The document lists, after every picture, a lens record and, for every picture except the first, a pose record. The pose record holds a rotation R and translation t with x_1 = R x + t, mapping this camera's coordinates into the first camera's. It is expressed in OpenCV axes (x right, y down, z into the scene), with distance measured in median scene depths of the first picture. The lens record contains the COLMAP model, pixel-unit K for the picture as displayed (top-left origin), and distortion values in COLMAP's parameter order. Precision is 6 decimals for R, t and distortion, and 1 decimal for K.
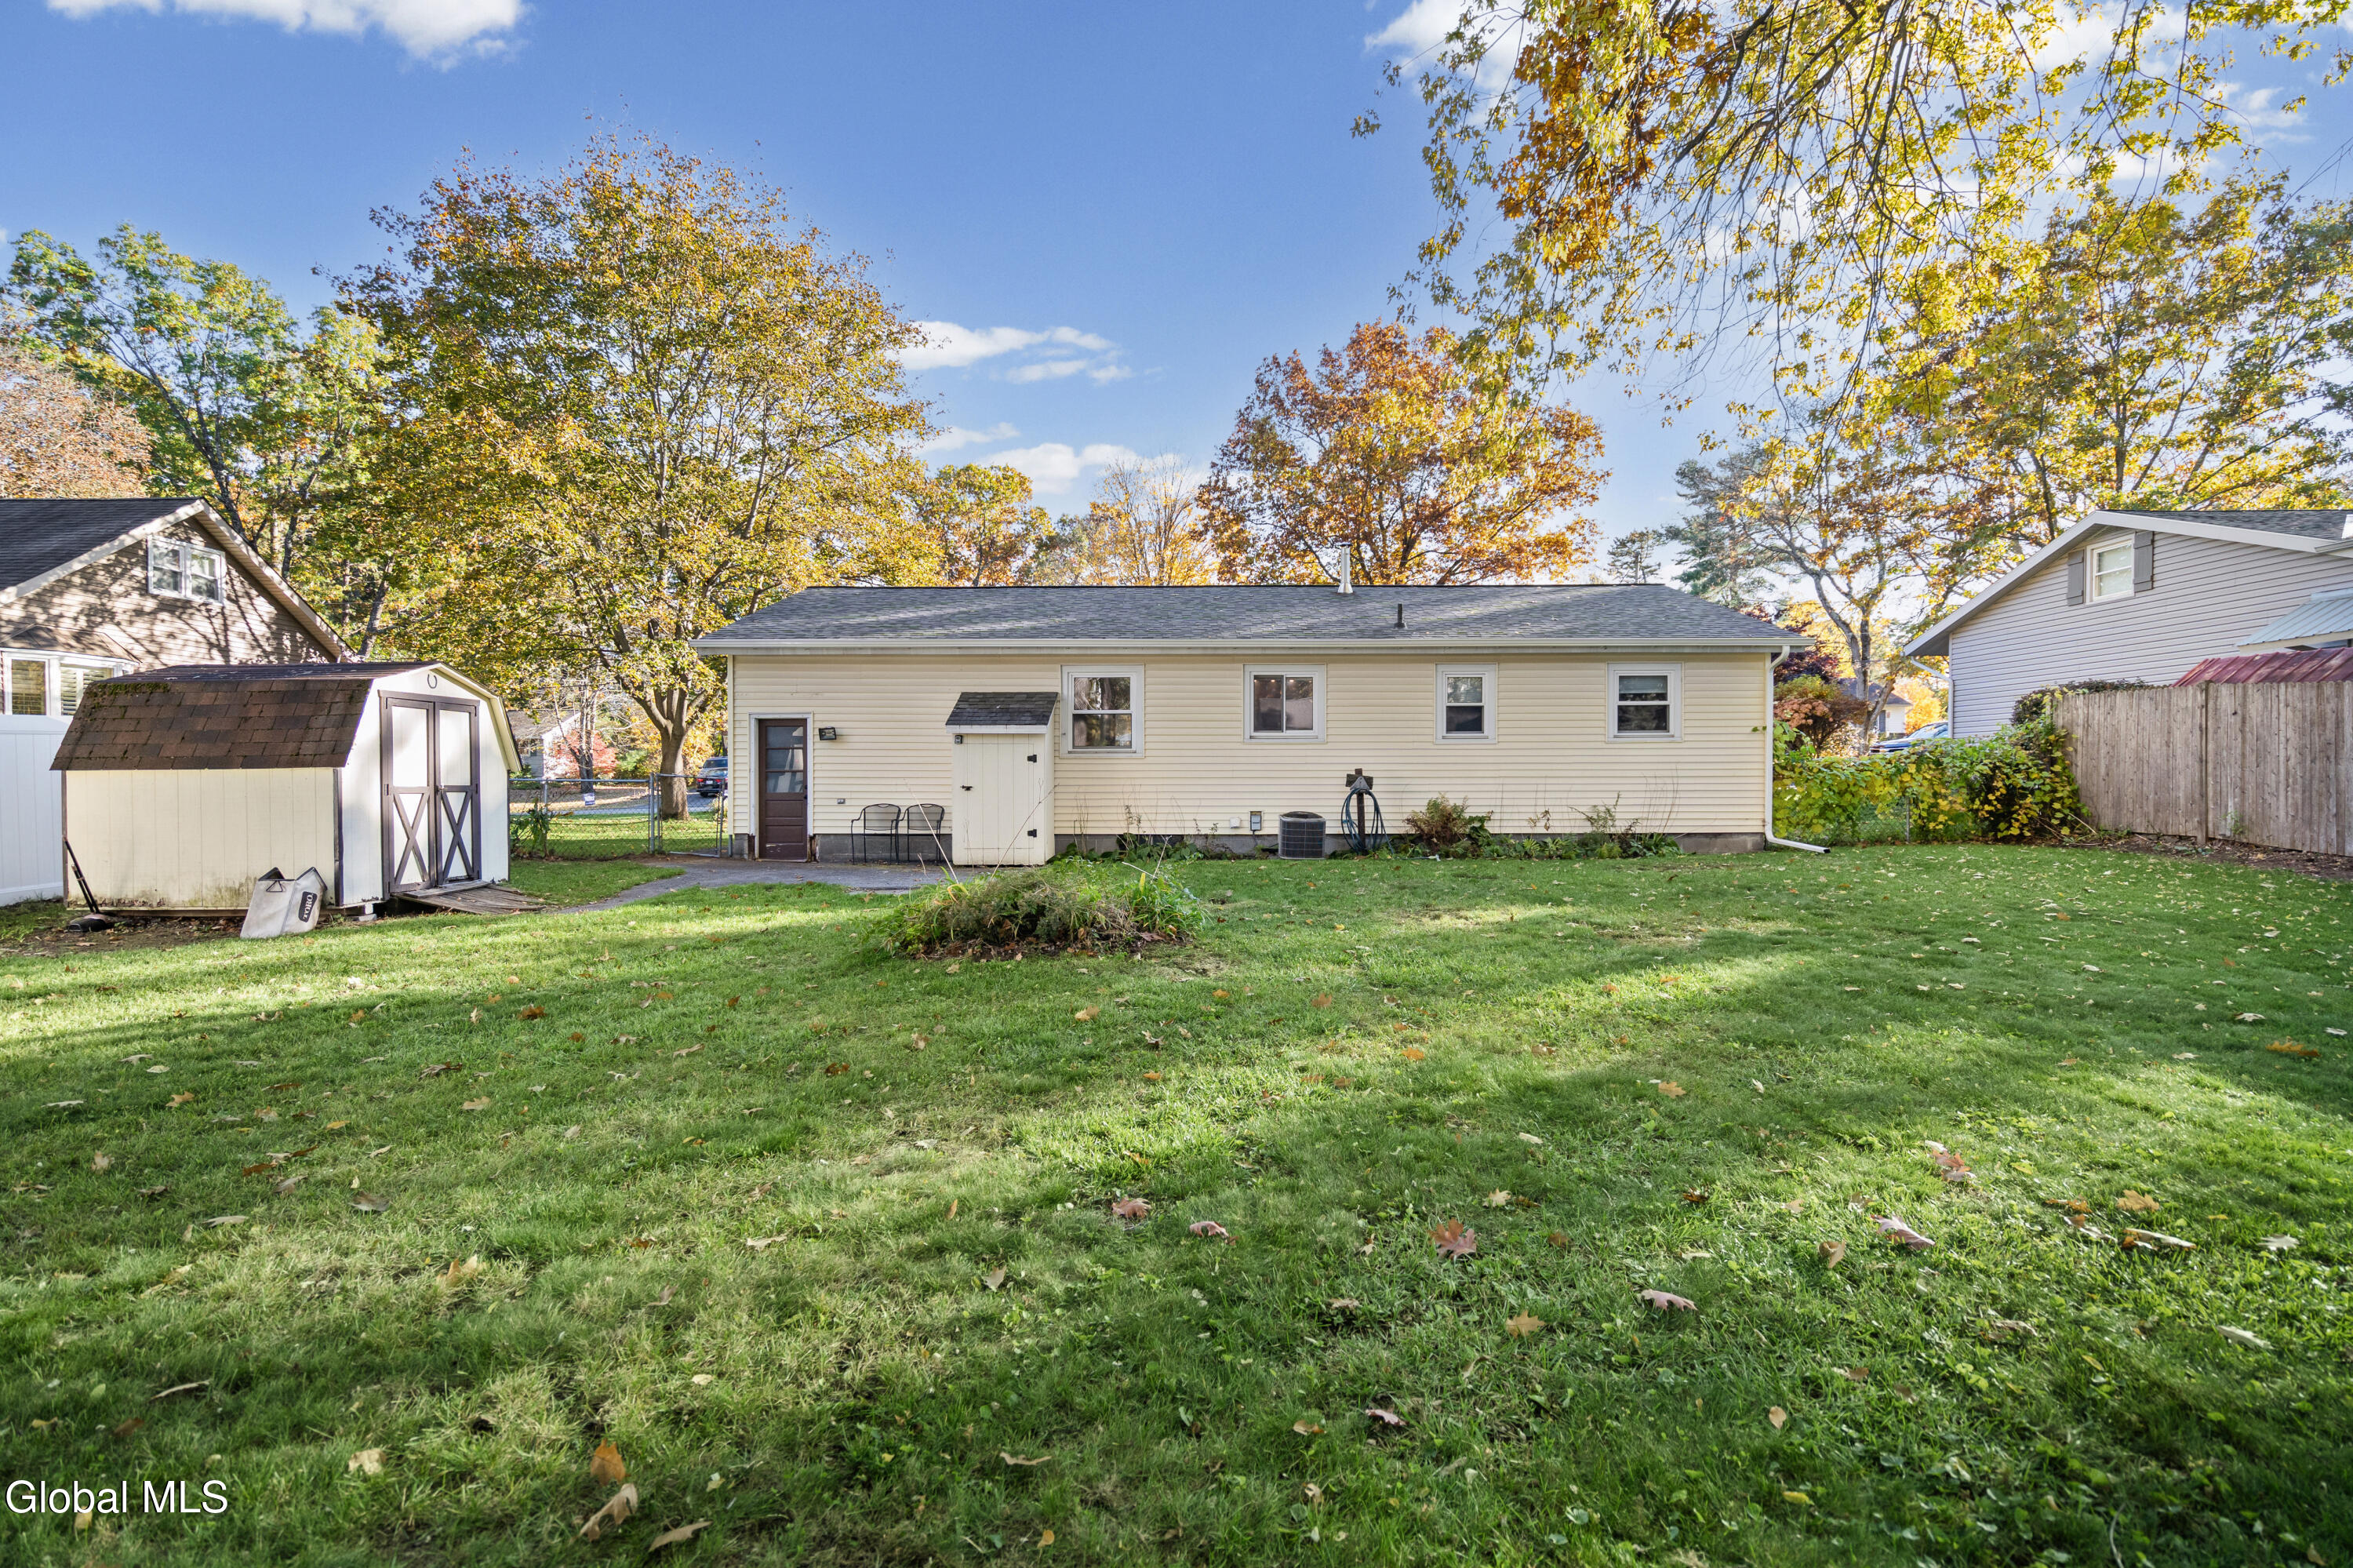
lens RADIAL K [[1075.5, 0, 1148.5], [0, 1075.5, 762.5], [0, 0, 1]] dist [-0.002194, 0.001082]
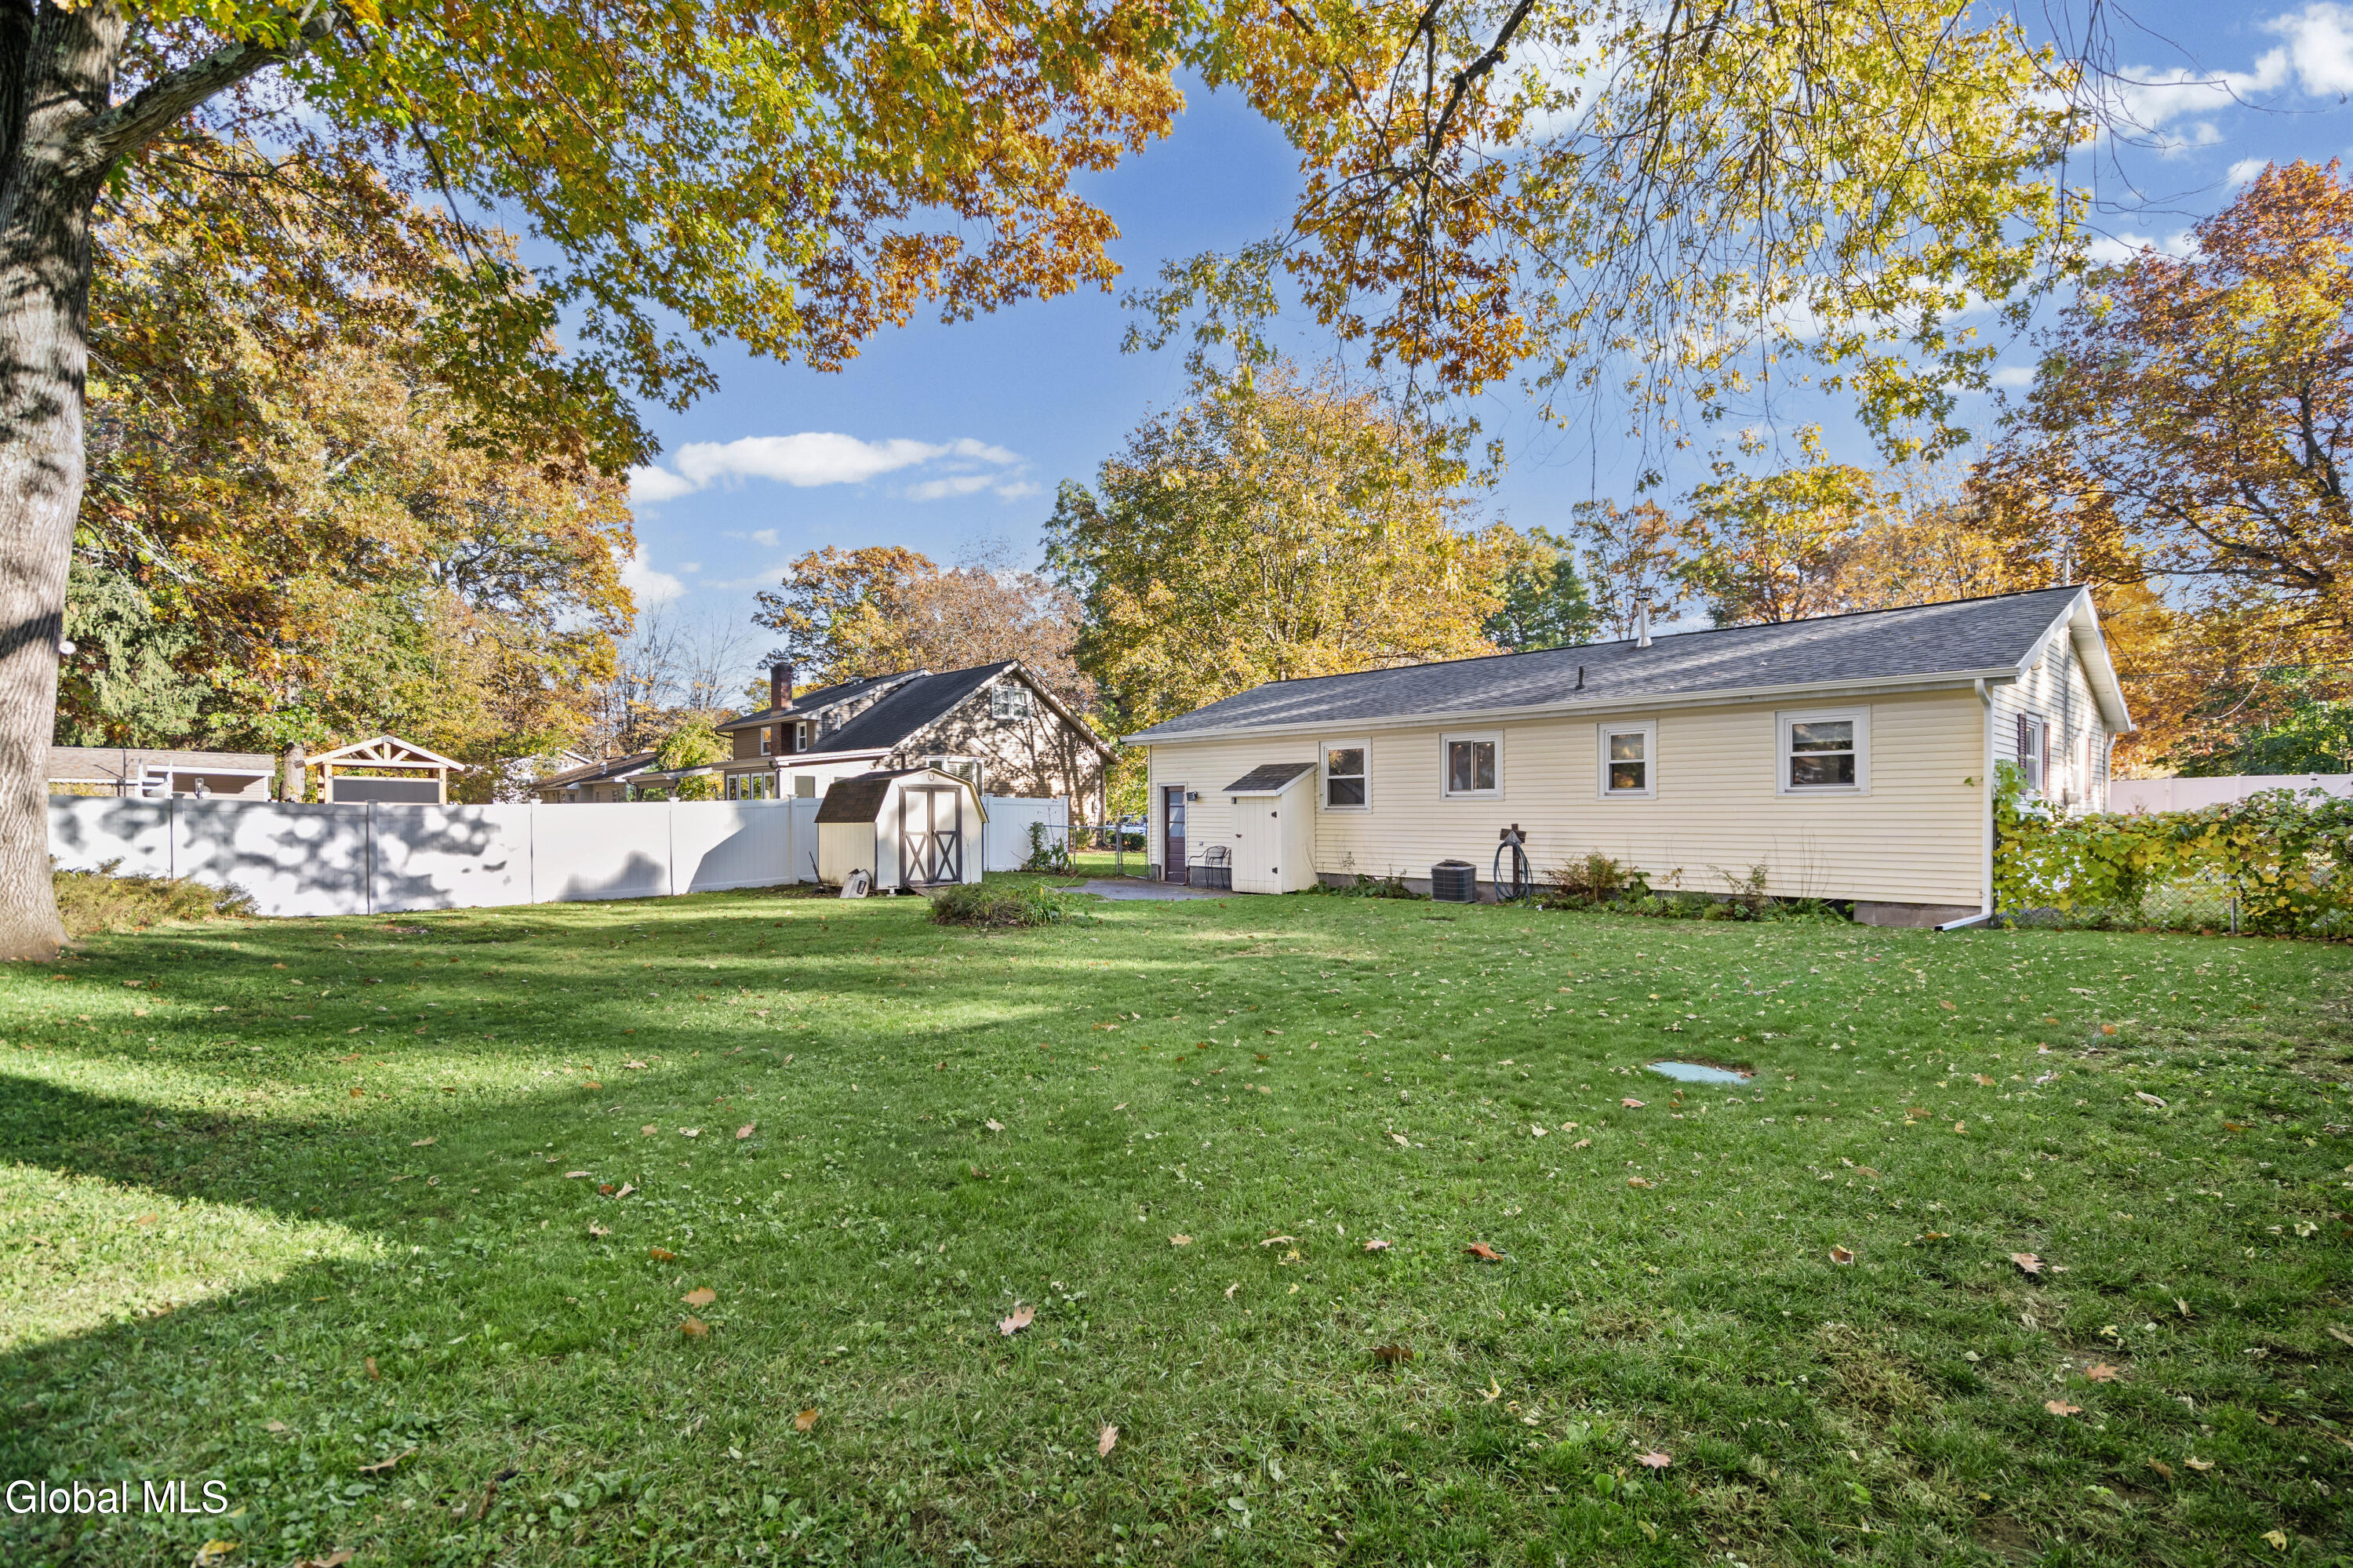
lens RADIAL K [[1081.5, 0, 1155.5], [0, 1081.5, 801.9], [0, 0, 1]] dist [-0.001550, 0.000701]
pose [[0.680914, -0.006923, -0.732331, 0.737529], [0.007341, 0.999970, -0.002627, -0.016216], [0.732327, -0.003587, 0.680944, -0.022765]]
